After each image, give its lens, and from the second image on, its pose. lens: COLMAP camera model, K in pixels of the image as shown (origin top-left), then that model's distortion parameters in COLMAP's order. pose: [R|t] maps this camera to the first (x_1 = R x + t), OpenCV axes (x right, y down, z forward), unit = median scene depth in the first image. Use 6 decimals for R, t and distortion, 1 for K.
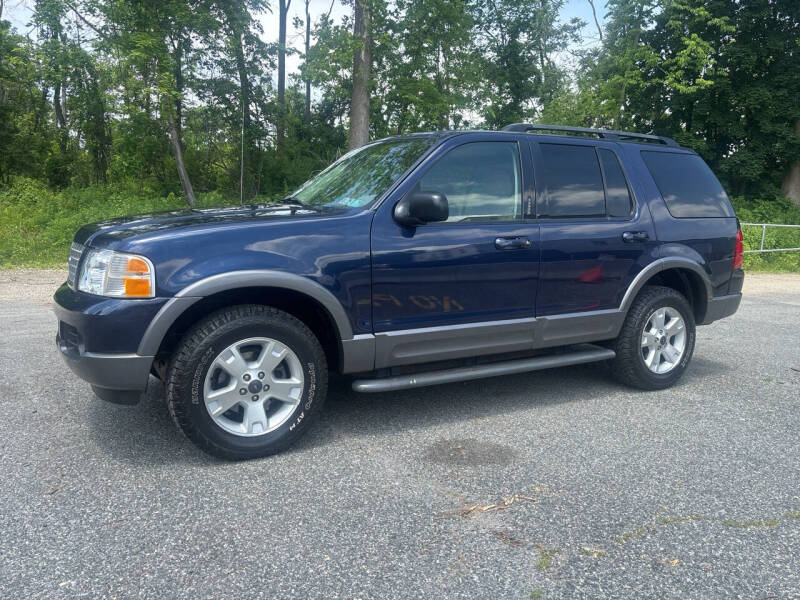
lens RADIAL K [[600.6, 0, 399.9], [0, 600.6, 300.6], [0, 0, 1]] dist [0.032866, -0.029860]
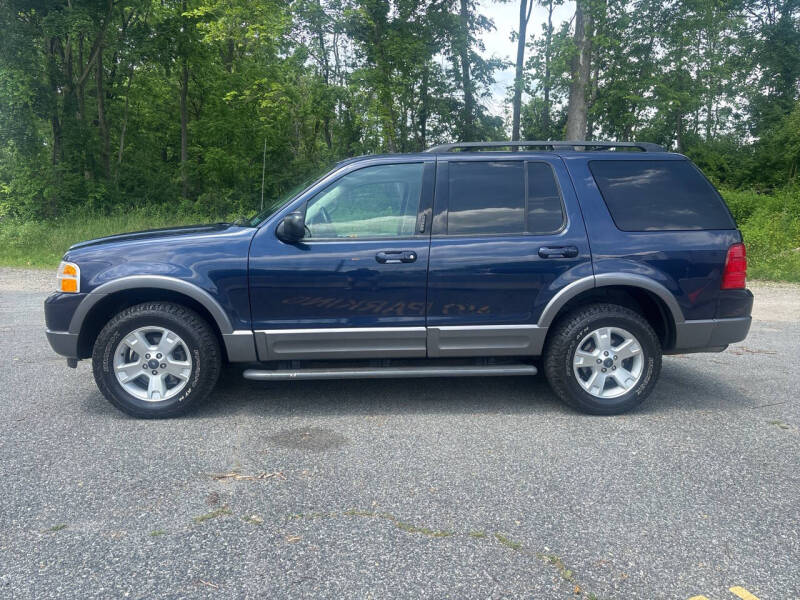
lens RADIAL K [[600.6, 0, 402.0], [0, 600.6, 302.5], [0, 0, 1]] dist [0.032866, -0.029860]
pose [[0.906363, 0.044218, -0.420179, 0.717739], [-0.048525, 0.998822, 0.000439, -0.015841], [0.419703, 0.019991, 0.907441, 0.028003]]
